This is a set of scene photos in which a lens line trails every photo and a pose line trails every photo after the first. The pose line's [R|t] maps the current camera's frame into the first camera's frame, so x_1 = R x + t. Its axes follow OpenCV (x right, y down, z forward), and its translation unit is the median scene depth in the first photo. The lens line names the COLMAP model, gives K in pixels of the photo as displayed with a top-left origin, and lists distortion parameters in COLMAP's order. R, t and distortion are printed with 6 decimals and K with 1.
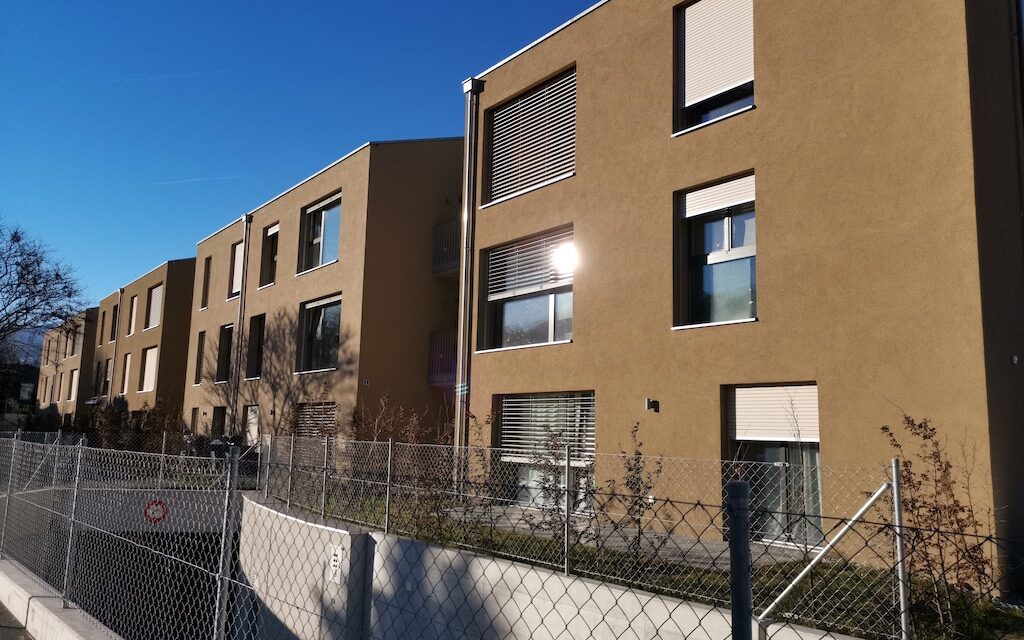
lens RADIAL K [[771.4, 0, 490.7], [0, 771.4, 306.7], [0, 0, 1]] dist [0.064413, -0.054085]
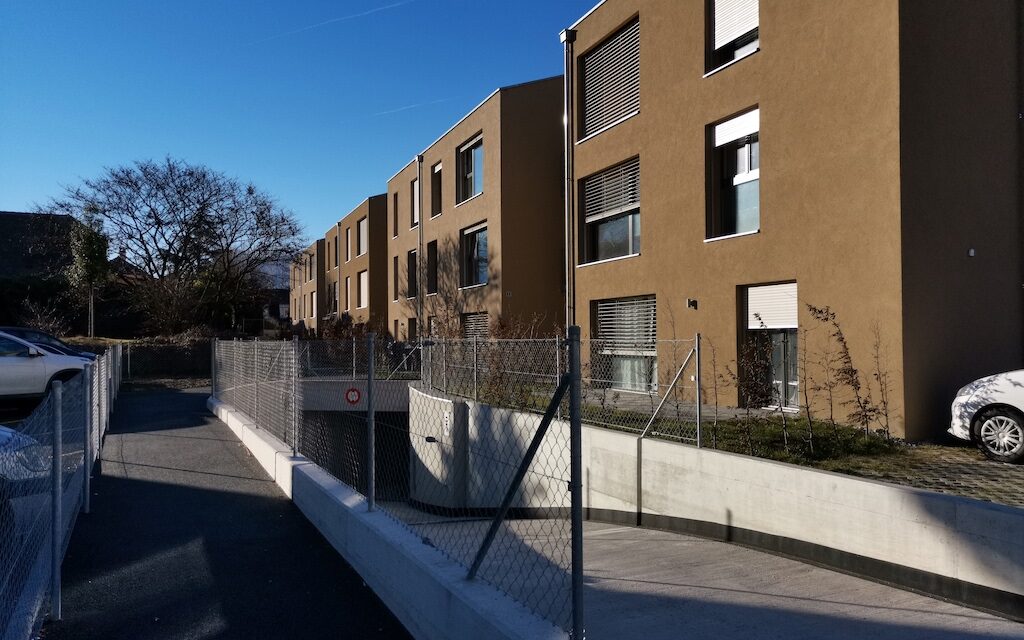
lens RADIAL K [[771.4, 0, 490.7], [0, 771.4, 306.7], [0, 0, 1]] dist [0.064413, -0.054085]
pose [[0.960264, -0.040870, -0.276083, 0.177900], [0.073663, 0.991257, 0.109471, -0.020319], [0.269195, -0.125458, 0.954879, -0.197635]]
